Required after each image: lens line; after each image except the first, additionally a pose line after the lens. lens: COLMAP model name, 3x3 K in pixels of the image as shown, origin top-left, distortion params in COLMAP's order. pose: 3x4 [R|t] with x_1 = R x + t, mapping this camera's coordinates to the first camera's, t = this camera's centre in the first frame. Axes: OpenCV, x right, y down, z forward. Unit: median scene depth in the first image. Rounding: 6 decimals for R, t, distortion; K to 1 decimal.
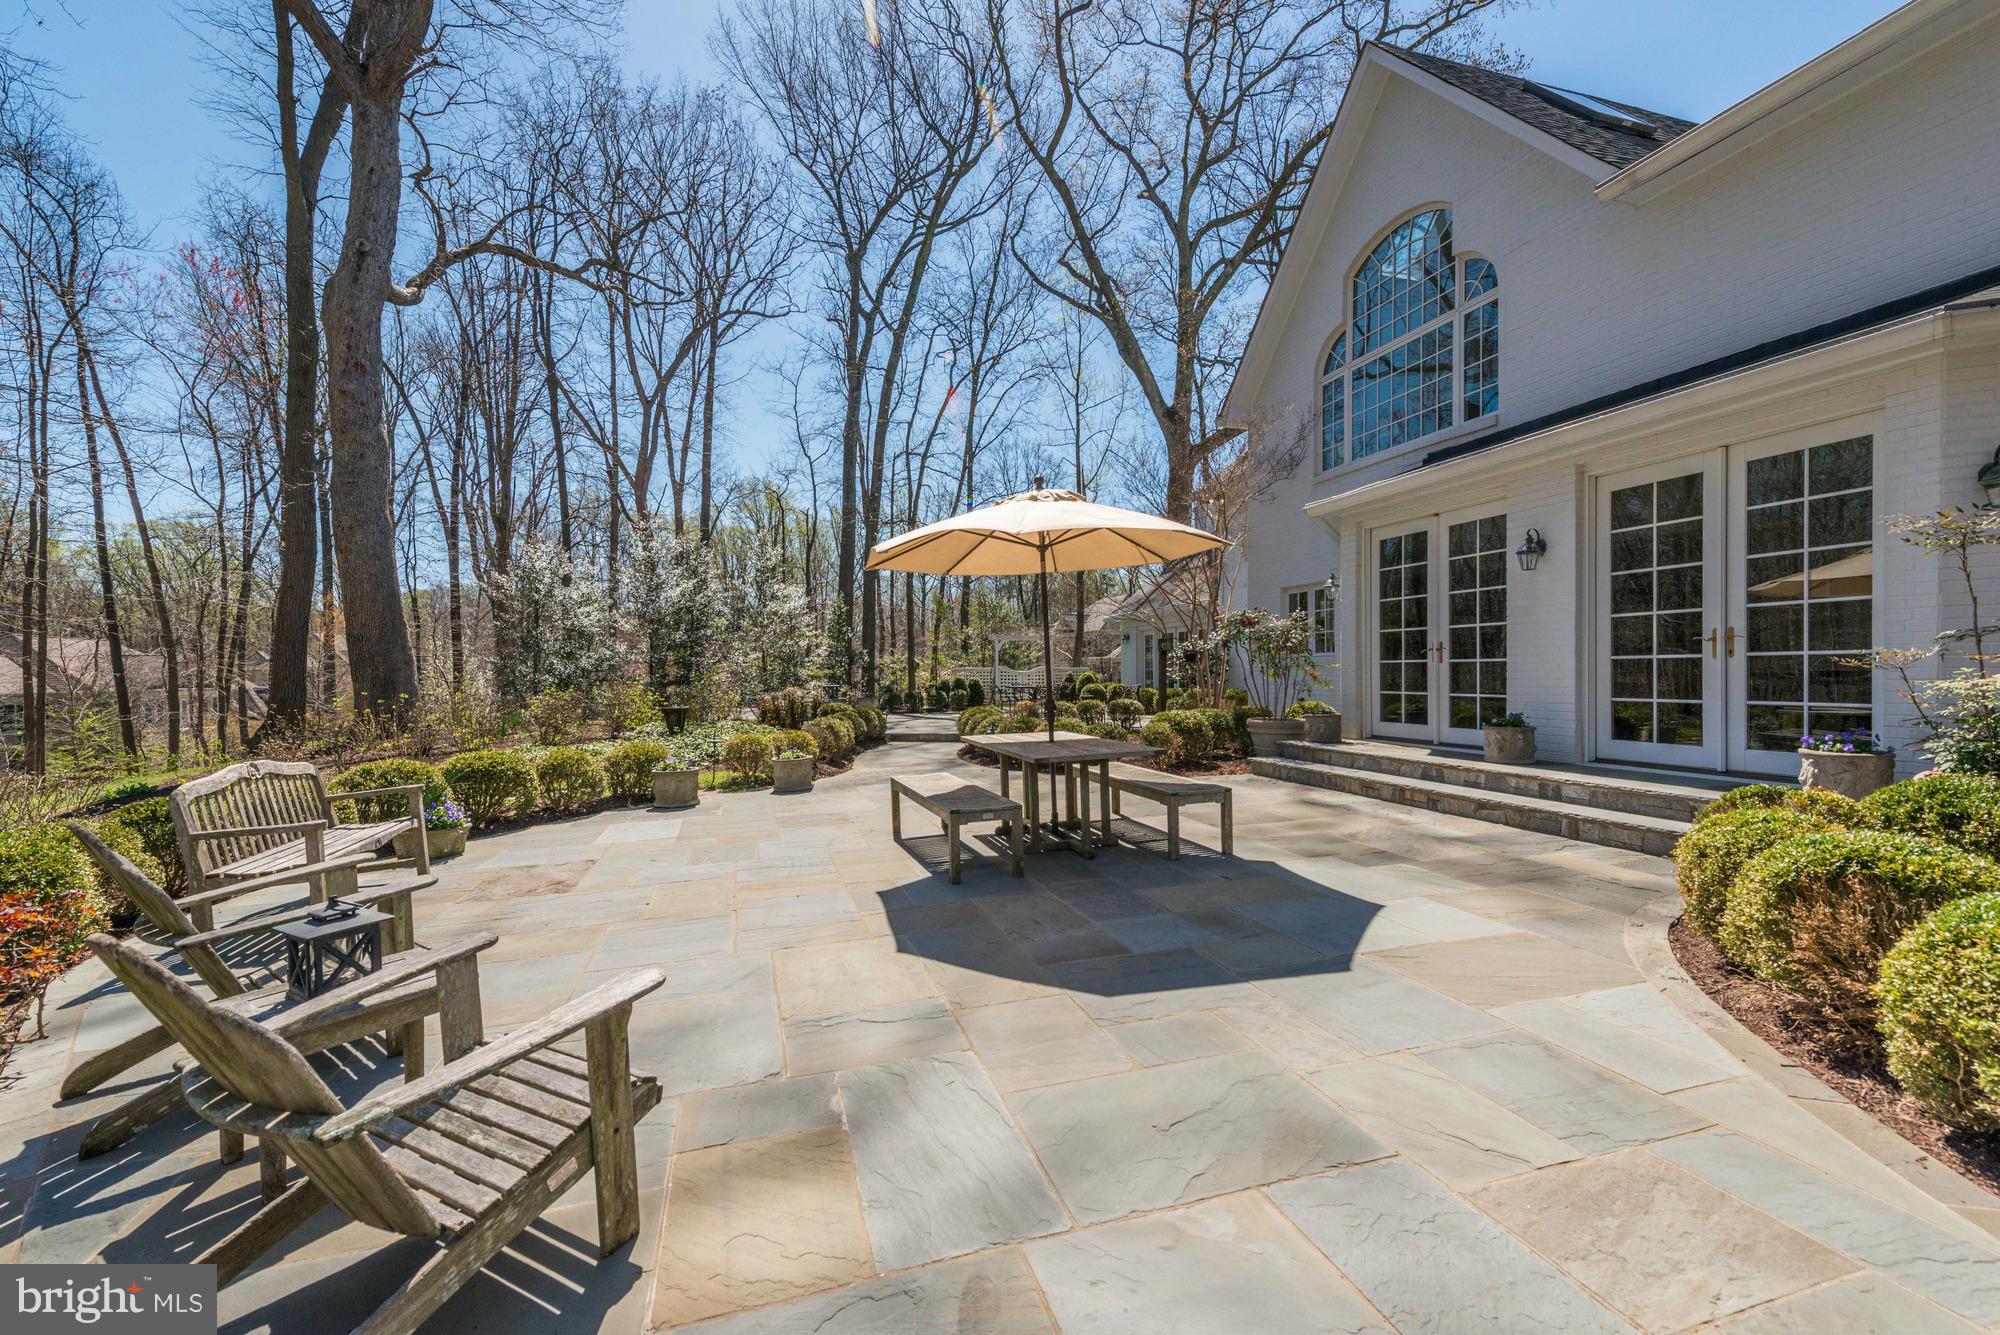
lens RADIAL K [[824.5, 0, 992.5], [0, 824.5, 674.7], [0, 0, 1]] dist [0.001958, 0.000030]
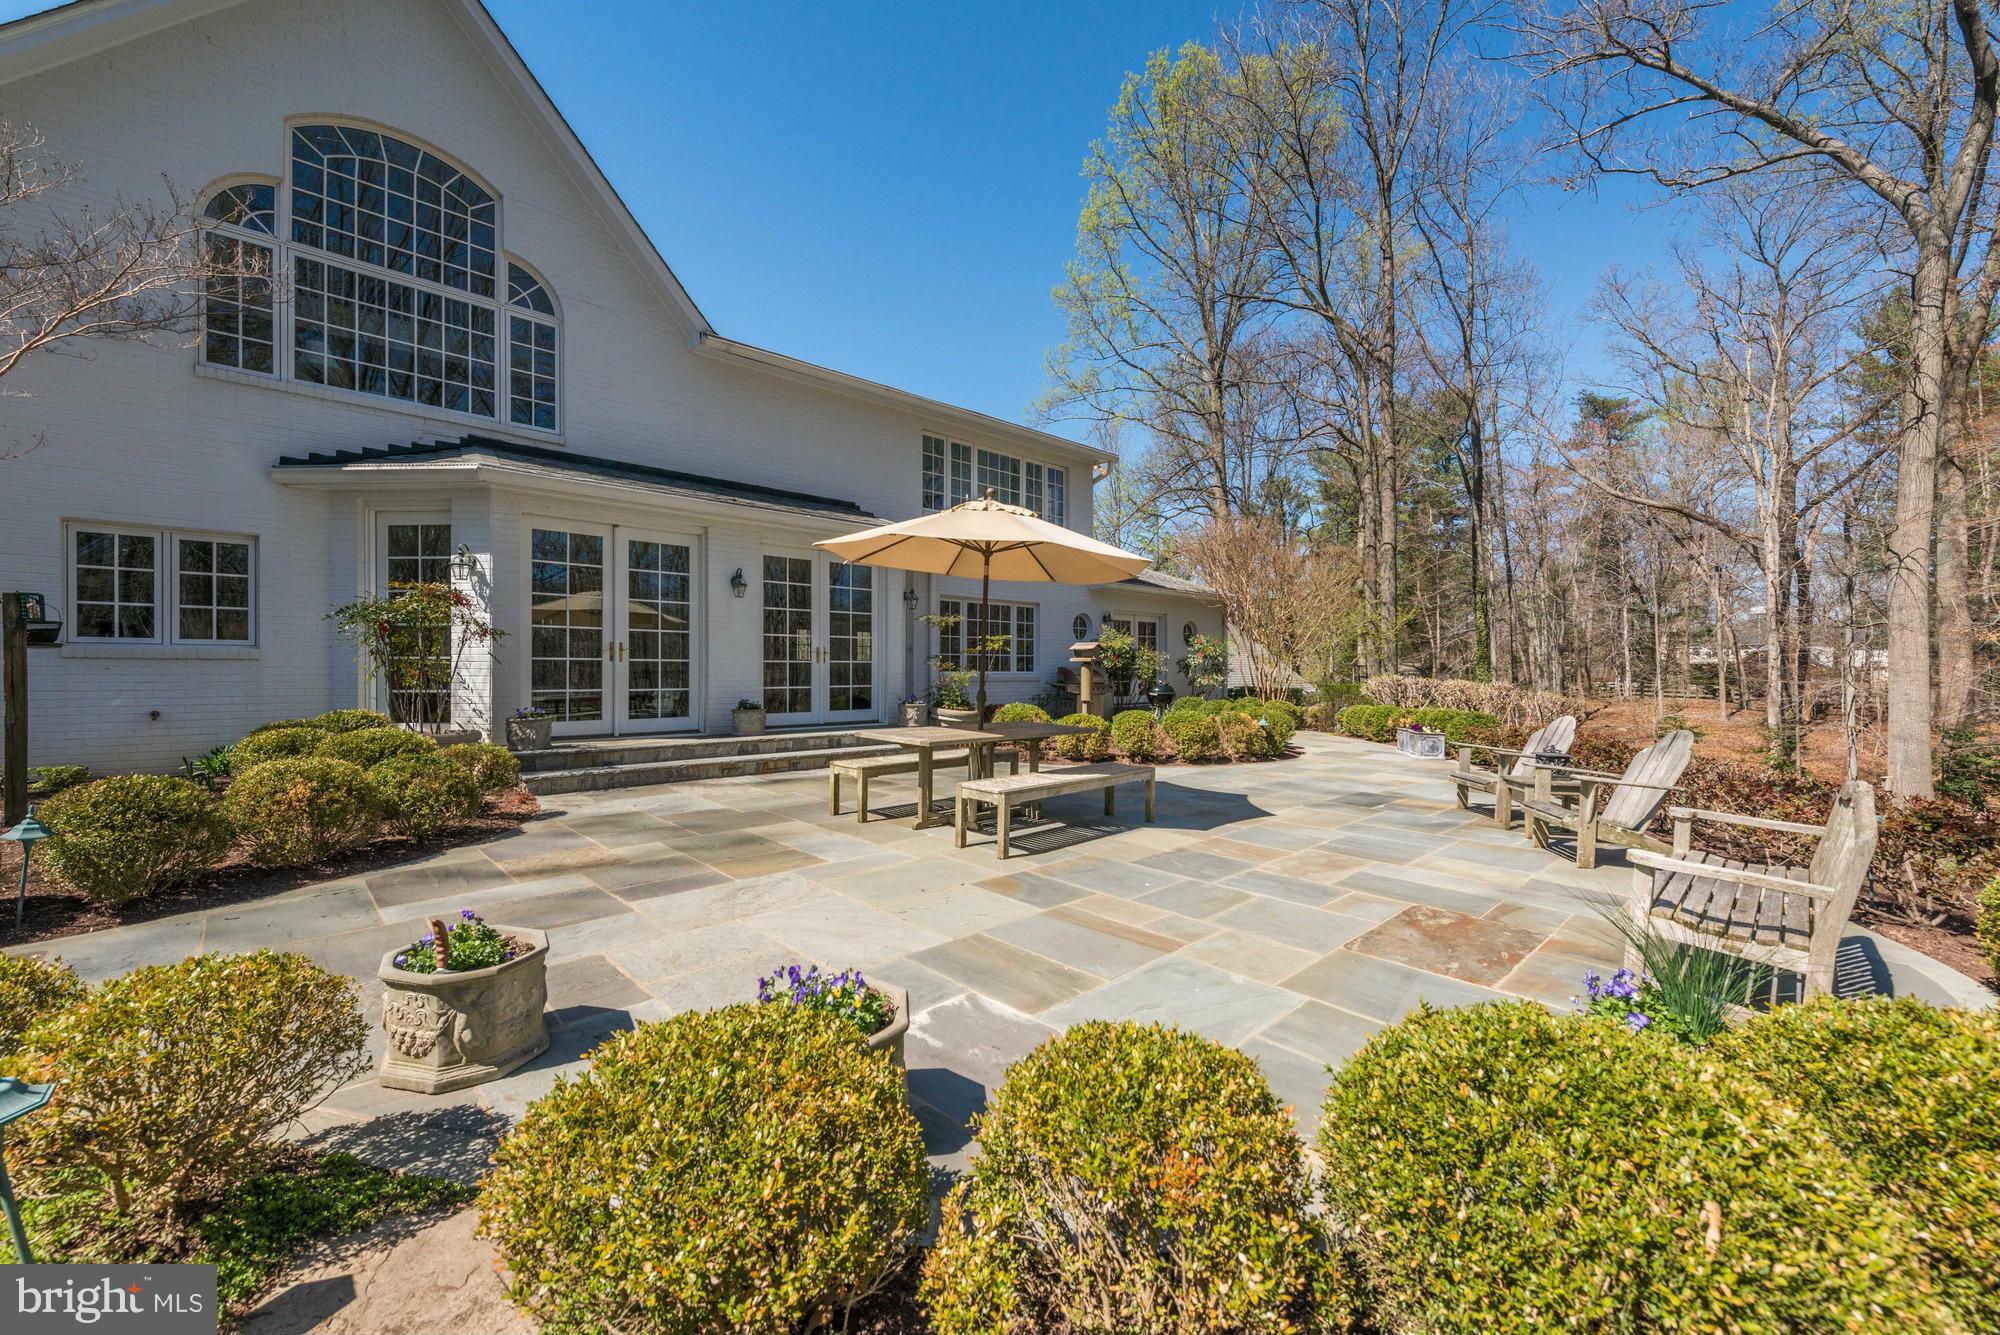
lens RADIAL K [[777.3, 0, 983.4], [0, 777.3, 666.6], [0, 0, 1]] dist [-0.001529, -0.000105]
pose [[-0.437480, 0.007216, 0.899199, -0.828738], [0.000387, 0.999969, -0.007837, 0.001619], [-0.899228, -0.003080, -0.437469, 1.389877]]
